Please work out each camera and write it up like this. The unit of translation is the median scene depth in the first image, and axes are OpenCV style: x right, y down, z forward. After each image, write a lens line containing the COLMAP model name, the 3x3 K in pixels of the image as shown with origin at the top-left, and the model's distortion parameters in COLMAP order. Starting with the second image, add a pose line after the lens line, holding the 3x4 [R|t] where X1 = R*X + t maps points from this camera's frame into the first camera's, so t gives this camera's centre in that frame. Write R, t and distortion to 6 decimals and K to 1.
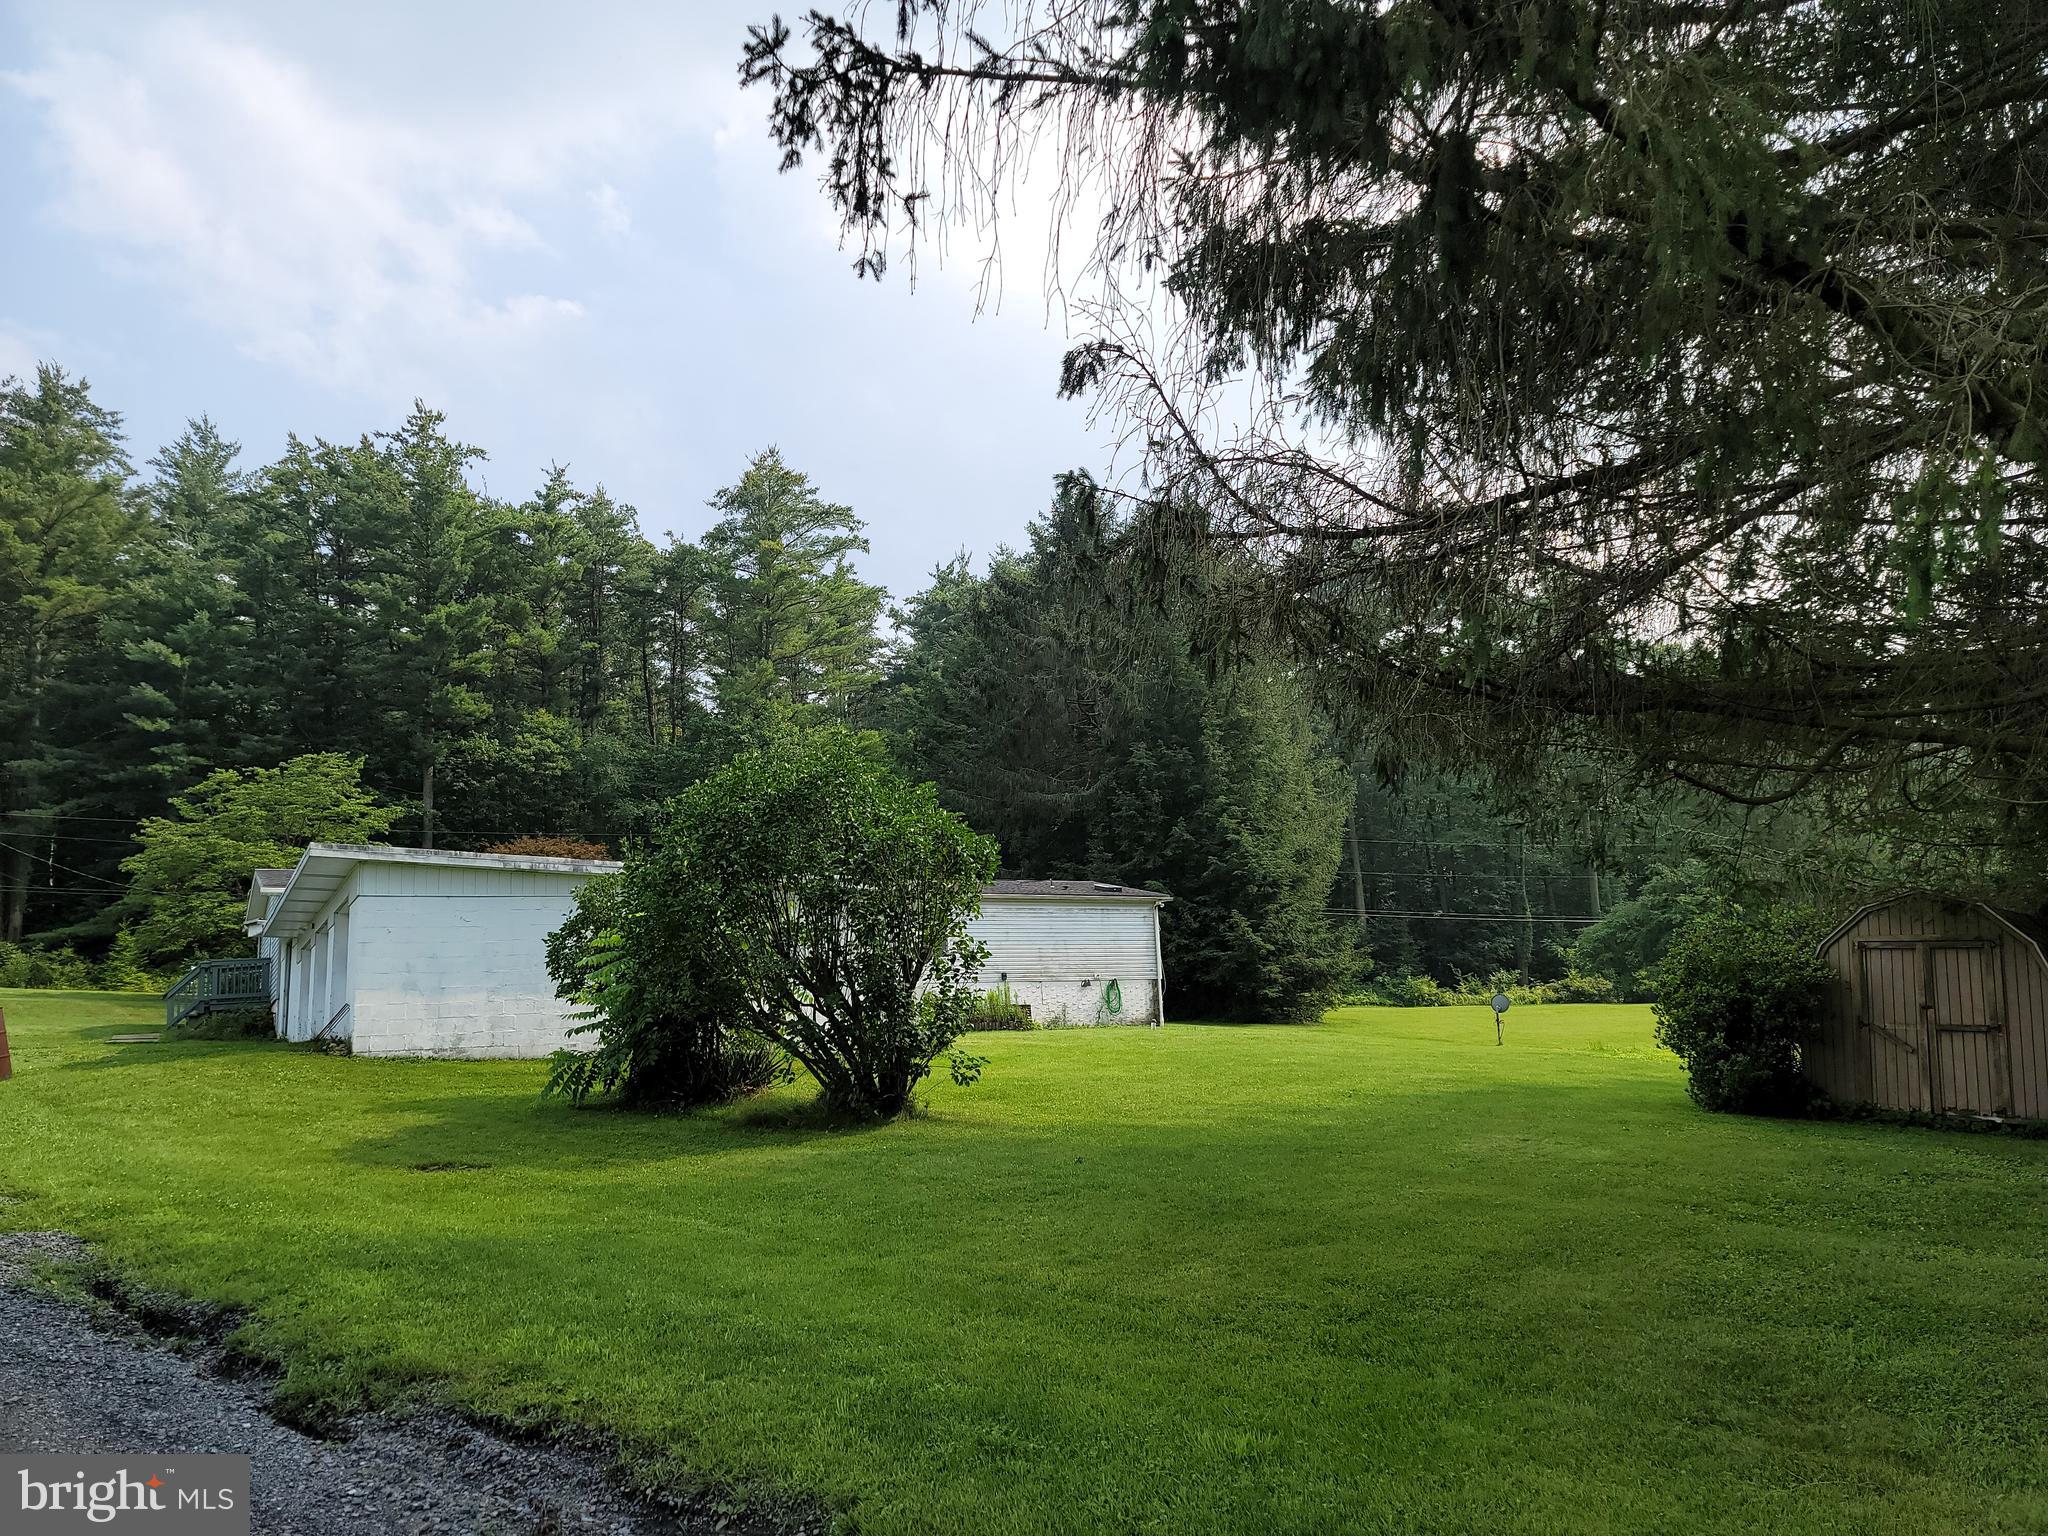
lens RADIAL K [[1608.9, 0, 1024.0], [0, 1608.9, 768.0], [0, 0, 1]] dist [0.274819, -0.300630]
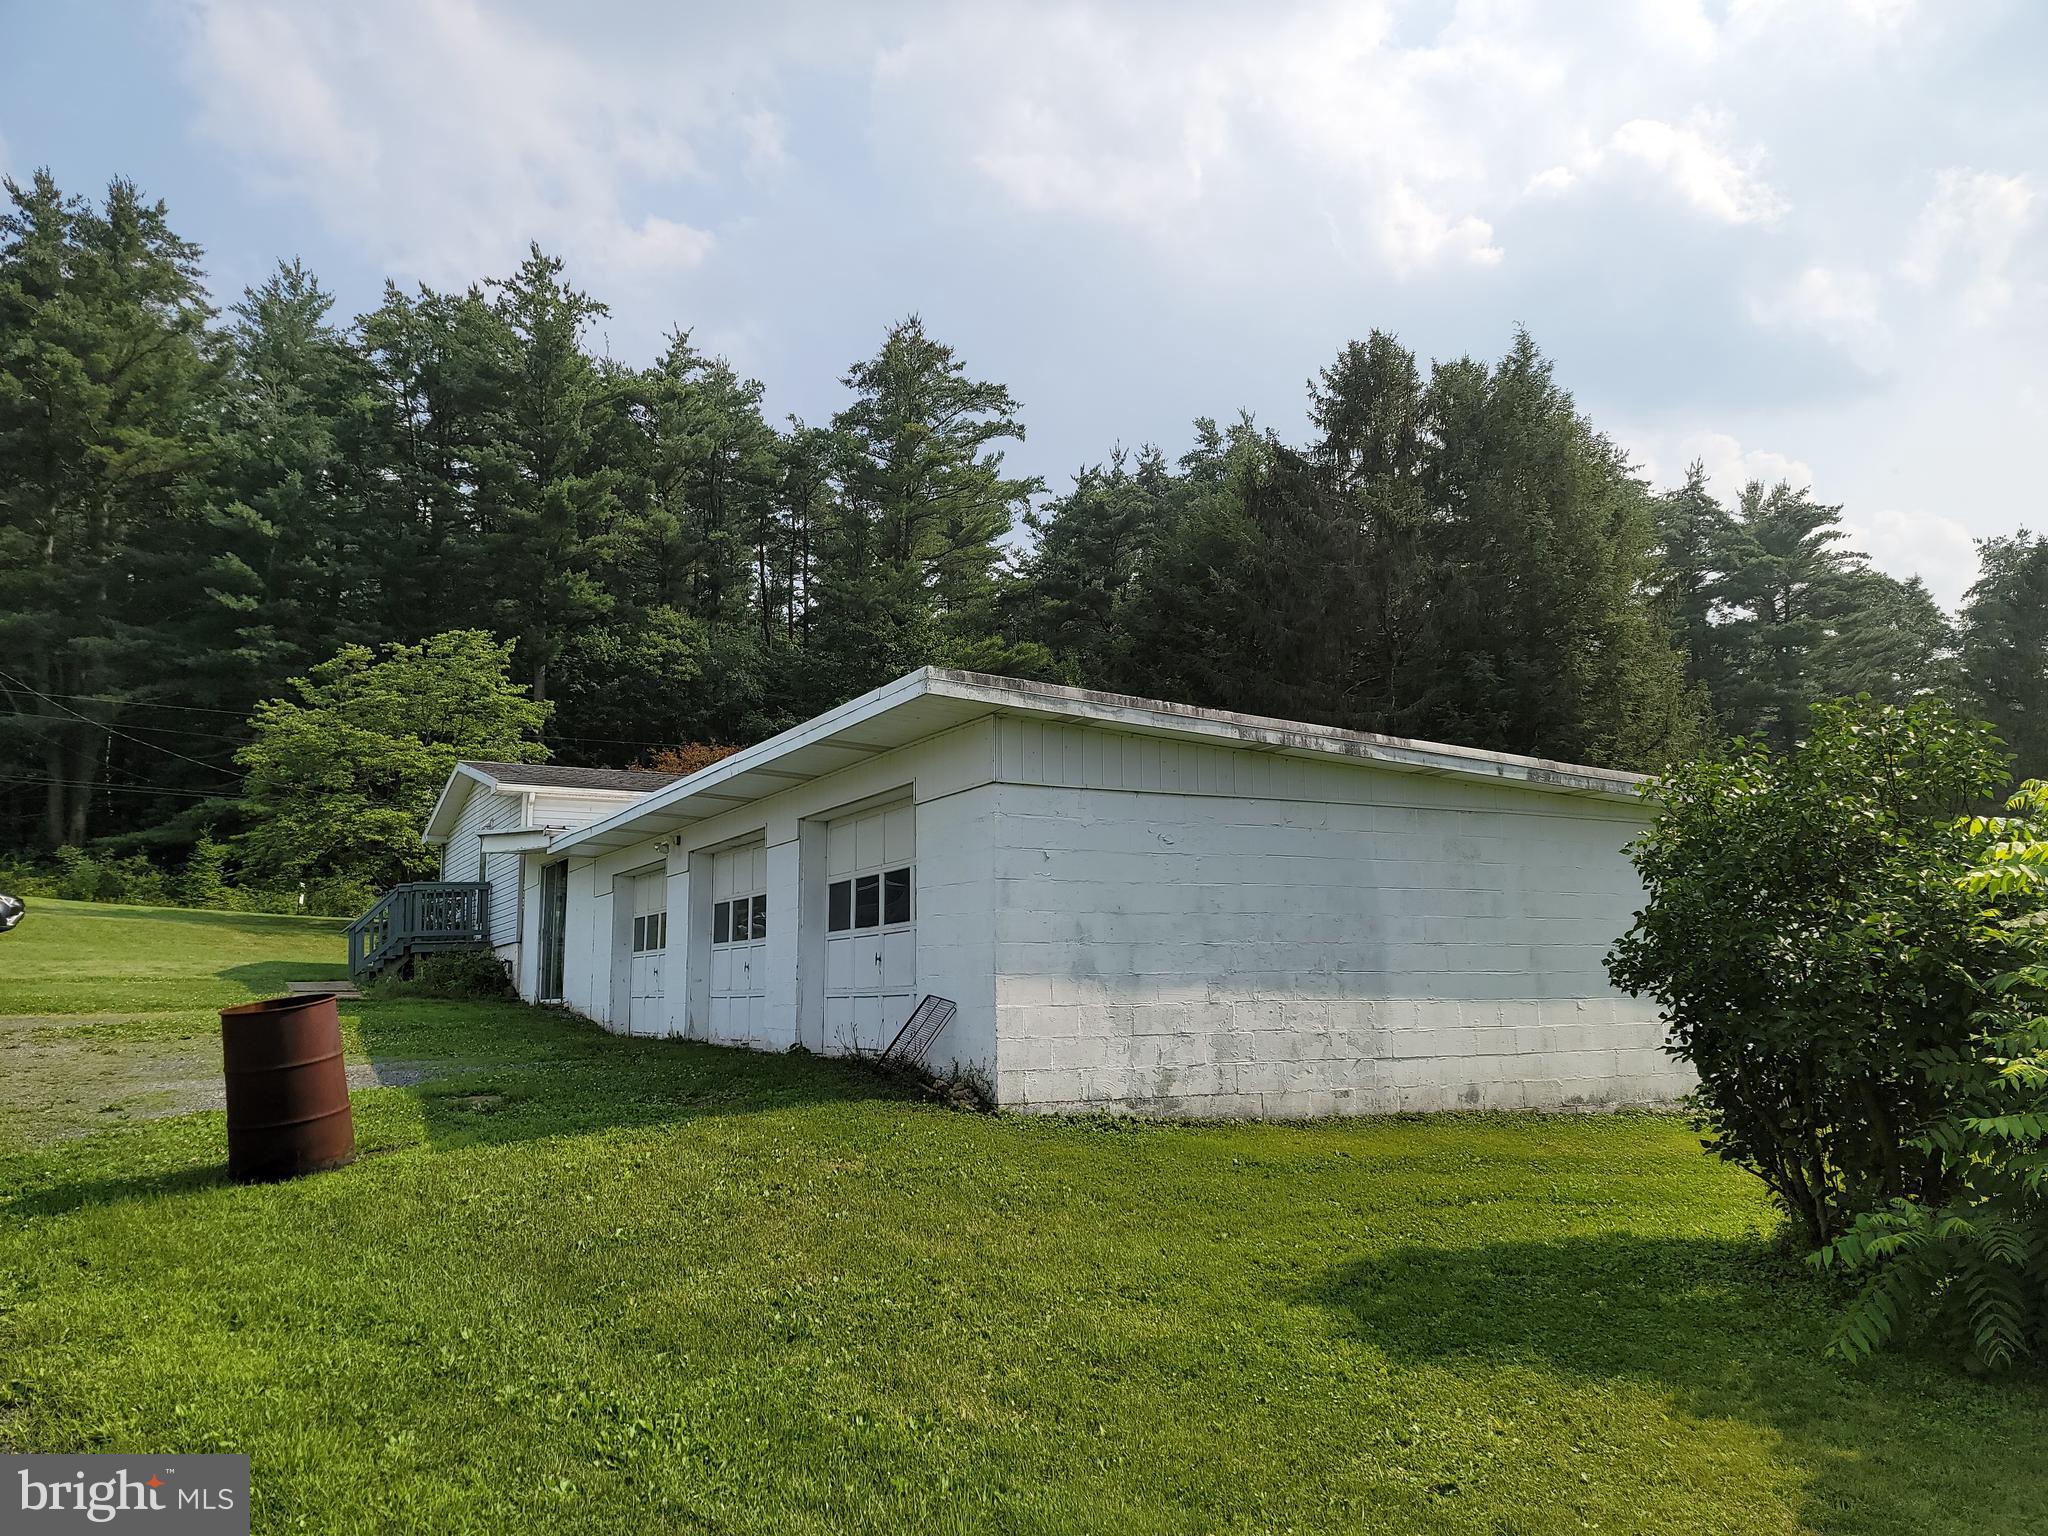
lens RADIAL K [[1505.5, 0, 1014.7], [0, 1505.5, 784.5], [0, 0, 1]] dist [0.100535, -0.093598]
pose [[0.998772, 0.032642, 0.037276, -0.141080], [-0.034217, 0.998514, 0.042407, 0.020075], [-0.035837, -0.043631, 0.998405, 0.192761]]
